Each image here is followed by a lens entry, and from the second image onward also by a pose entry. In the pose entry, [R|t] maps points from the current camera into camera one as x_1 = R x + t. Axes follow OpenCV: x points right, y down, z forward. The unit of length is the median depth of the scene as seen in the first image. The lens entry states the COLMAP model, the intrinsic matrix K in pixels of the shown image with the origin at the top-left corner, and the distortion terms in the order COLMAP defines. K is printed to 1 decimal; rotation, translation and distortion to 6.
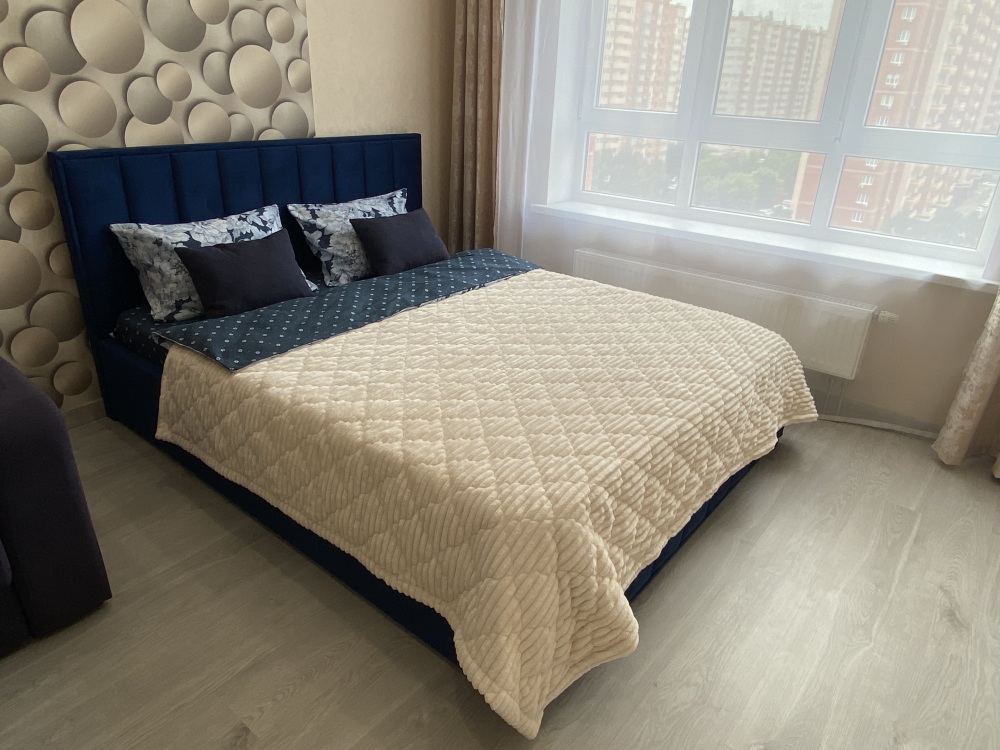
lens RADIAL K [[661.6, 0, 500.0], [0, 661.6, 375.0], [0, 0, 1]] dist [0.094862, -0.111844]
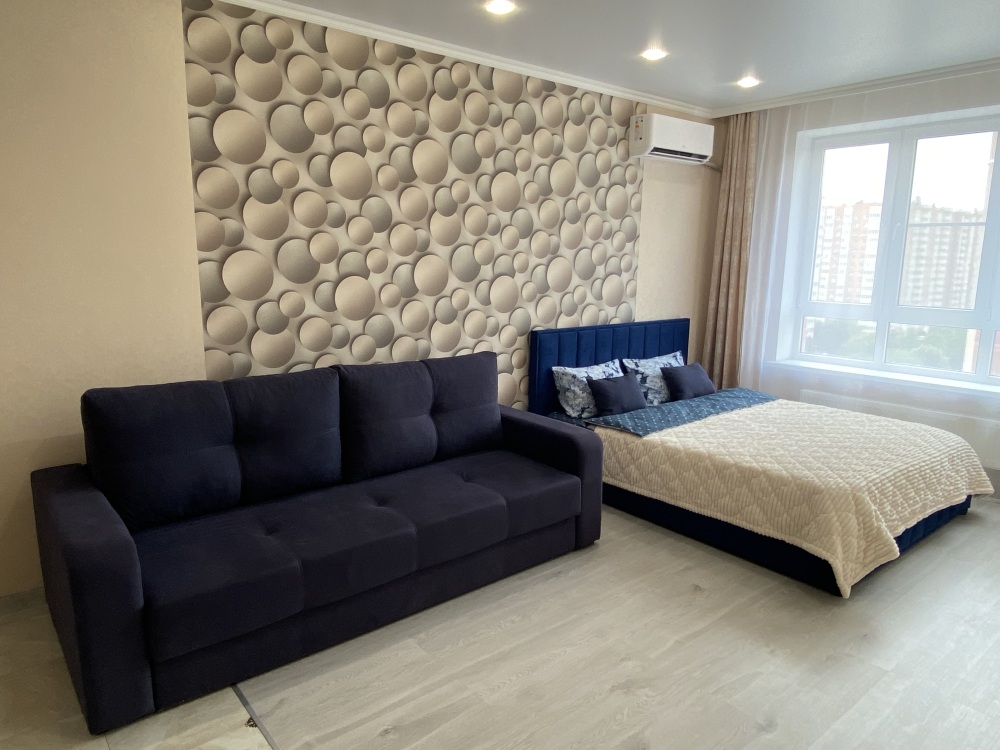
lens RADIAL K [[661.6, 0, 500.0], [0, 661.6, 375.0], [0, 0, 1]] dist [0.094862, -0.111844]
pose [[0.979347, 0.009733, -0.201951, -0.326748], [-0.060193, 0.967585, -0.245267, 0.251719], [0.193017, 0.252357, 0.948188, -0.752444]]
